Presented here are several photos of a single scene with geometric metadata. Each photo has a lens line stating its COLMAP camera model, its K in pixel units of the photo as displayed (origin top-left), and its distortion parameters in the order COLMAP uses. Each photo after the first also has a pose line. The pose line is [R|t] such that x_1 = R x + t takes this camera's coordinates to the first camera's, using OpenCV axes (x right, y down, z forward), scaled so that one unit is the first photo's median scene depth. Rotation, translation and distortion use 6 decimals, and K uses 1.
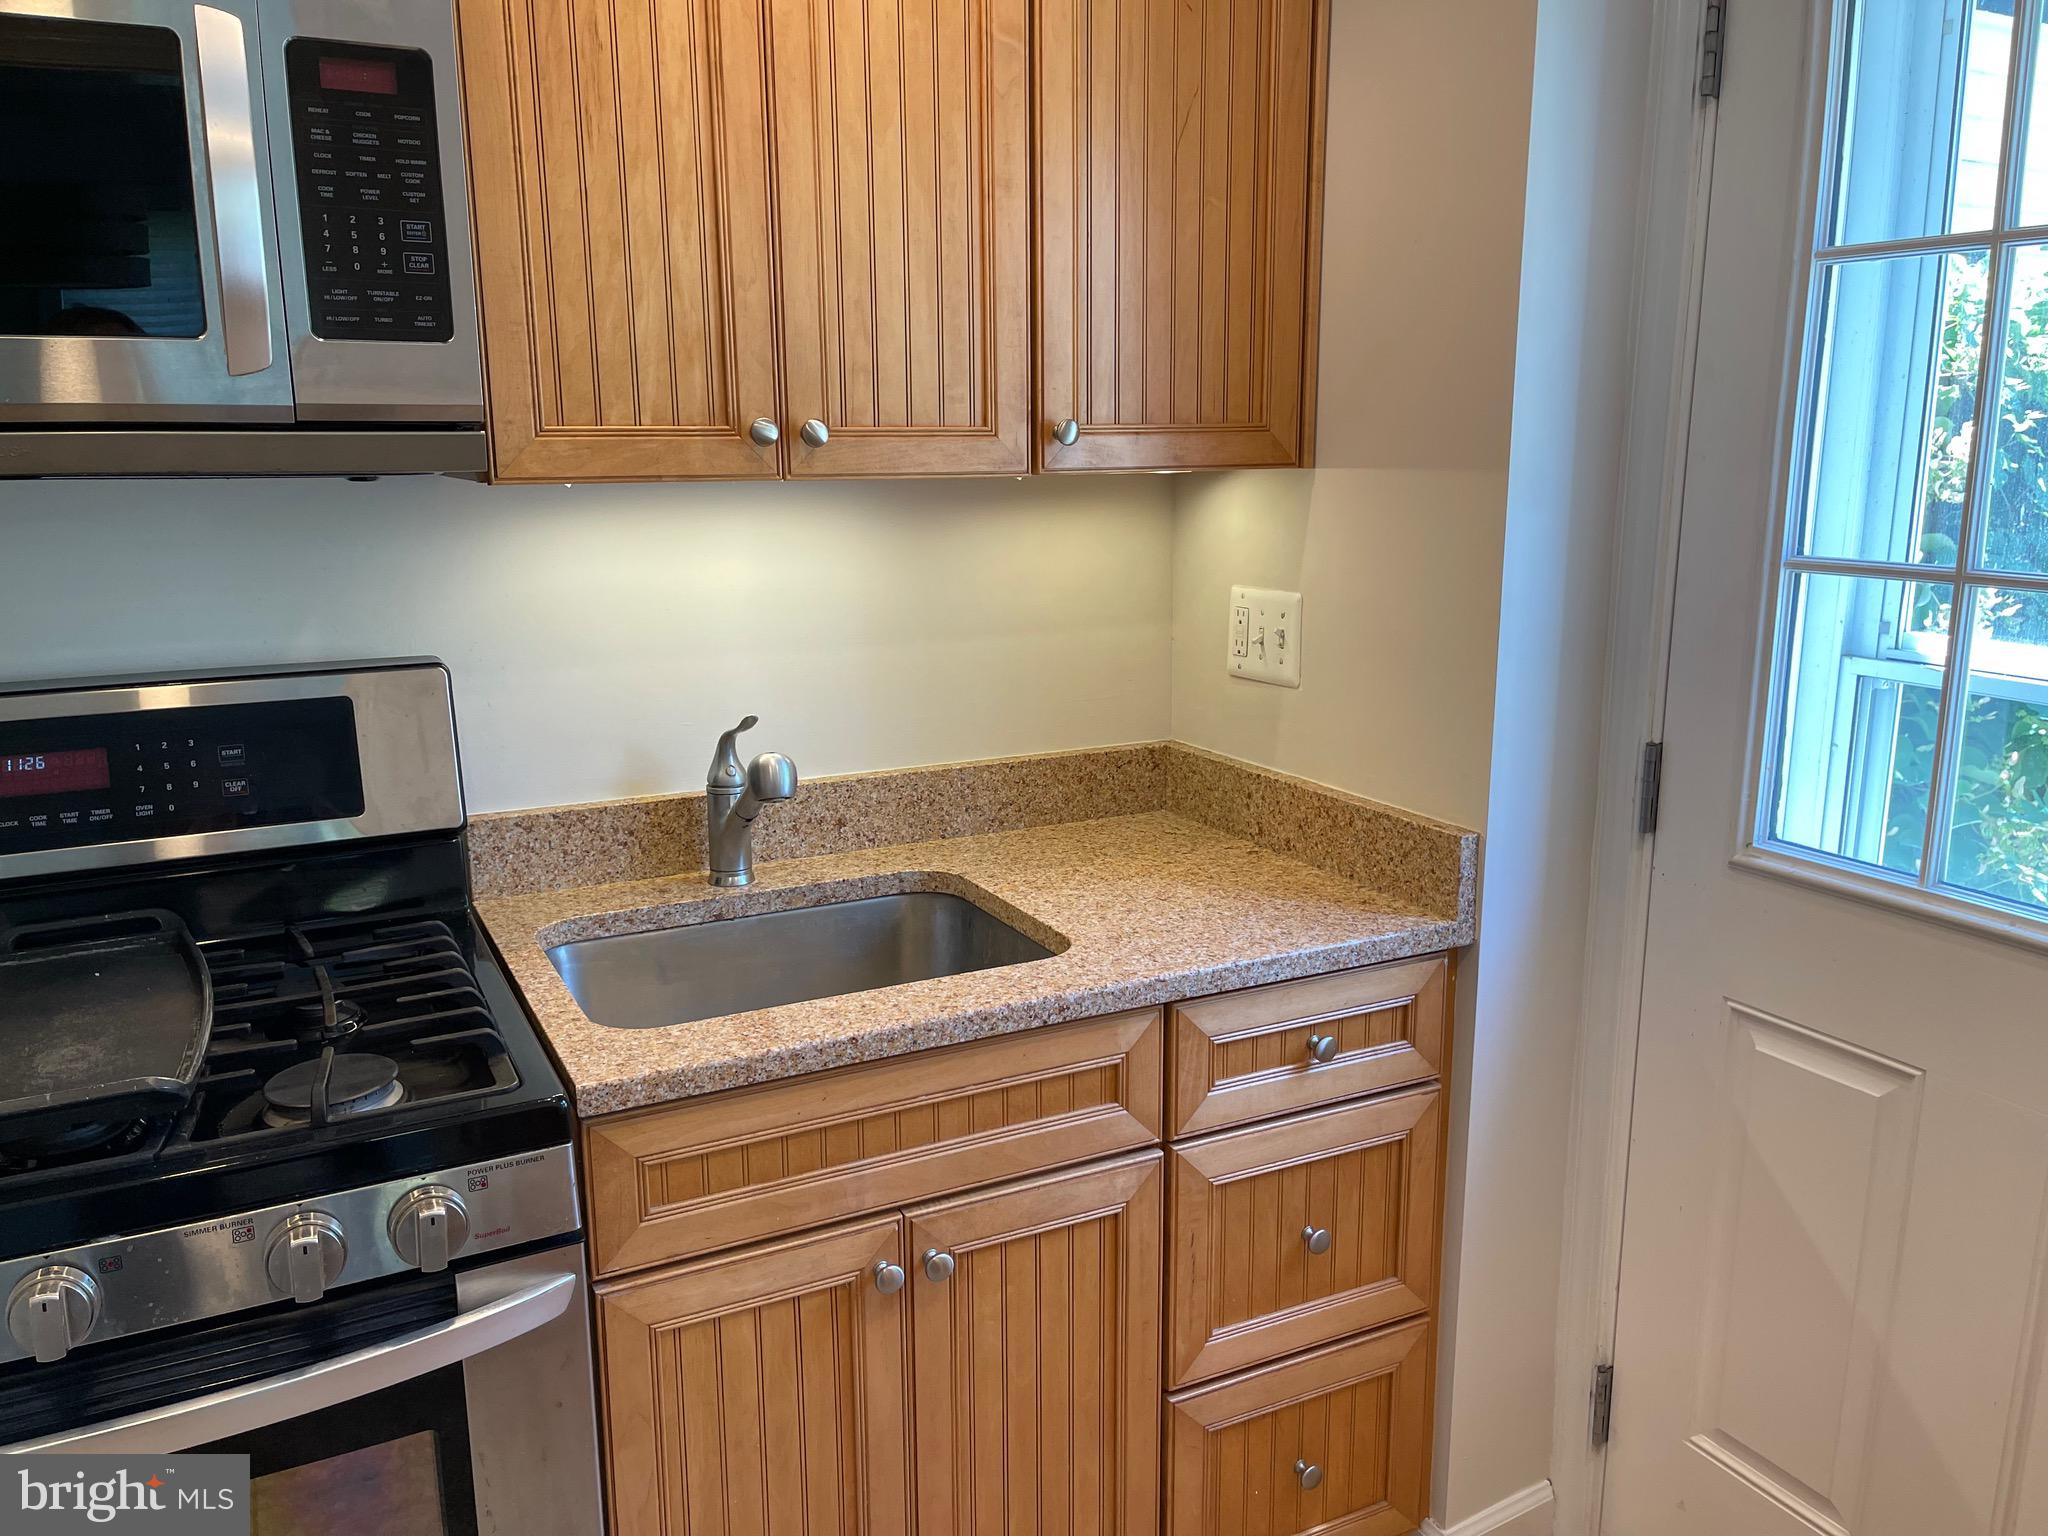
lens RADIAL K [[1528.9, 0, 1023.3], [0, 1528.9, 765.2], [0, 0, 1]] dist [0.032341, -0.066812]
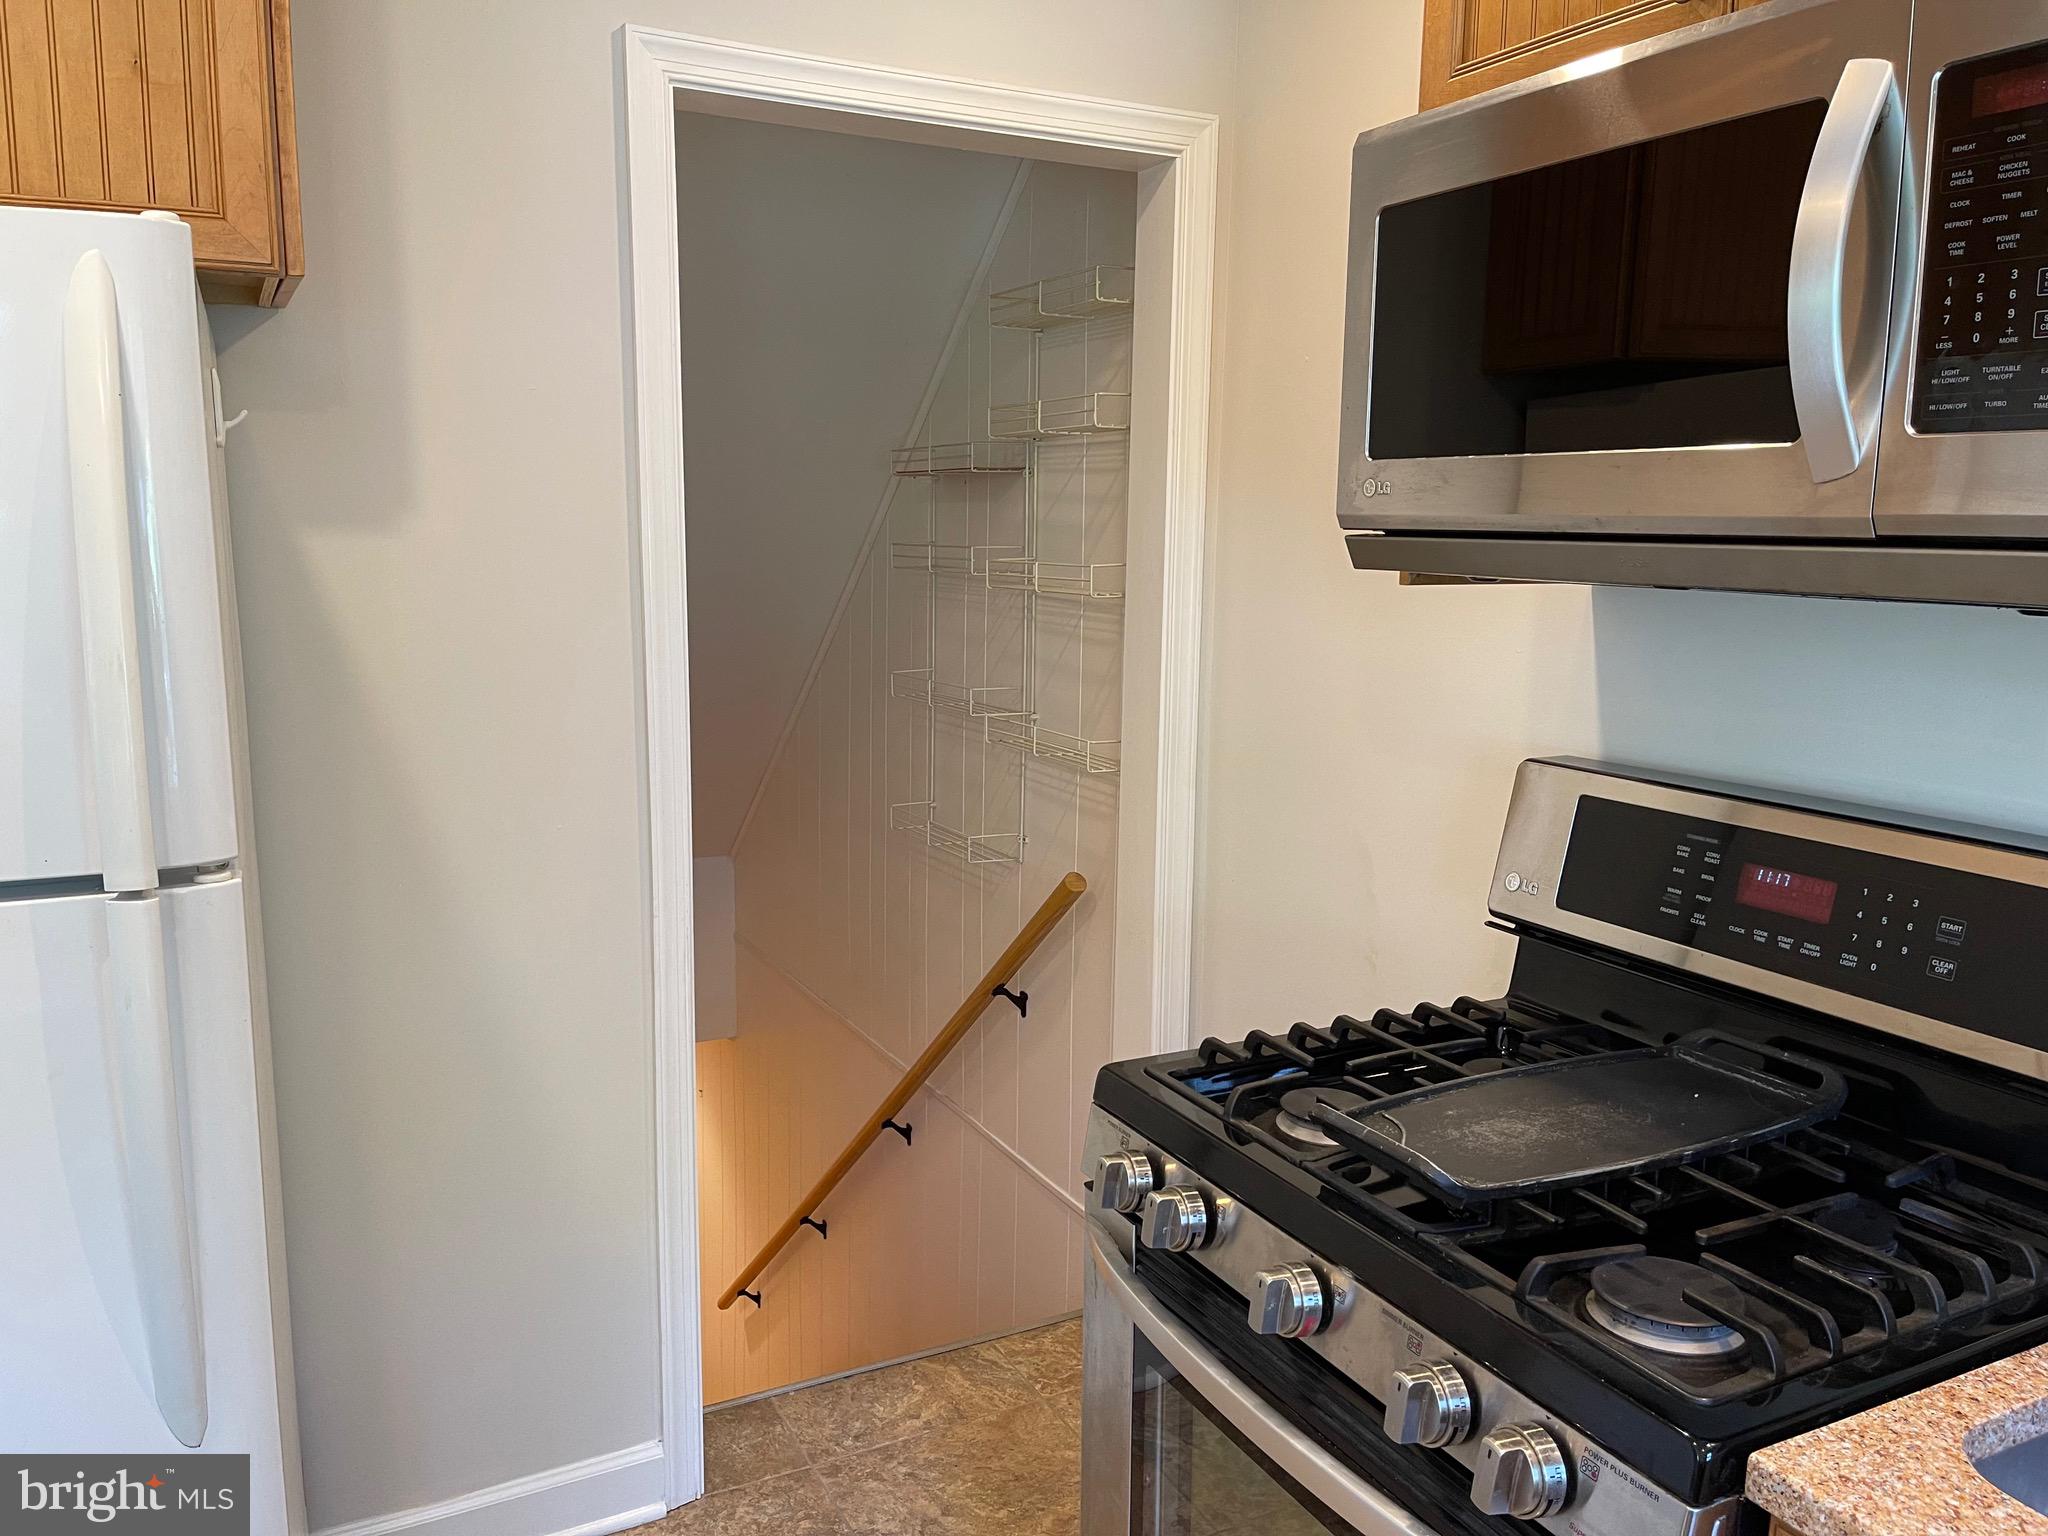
lens RADIAL K [[1528.9, 0, 1022.9], [0, 1528.9, 760.3], [0, 0, 1]] dist [0.032341, -0.066812]
pose [[-0.017264, 0.151380, -0.988325, 0.361749], [-0.222878, 0.963018, 0.151397, -0.131223], [0.974693, 0.222890, 0.017113, 0.568949]]
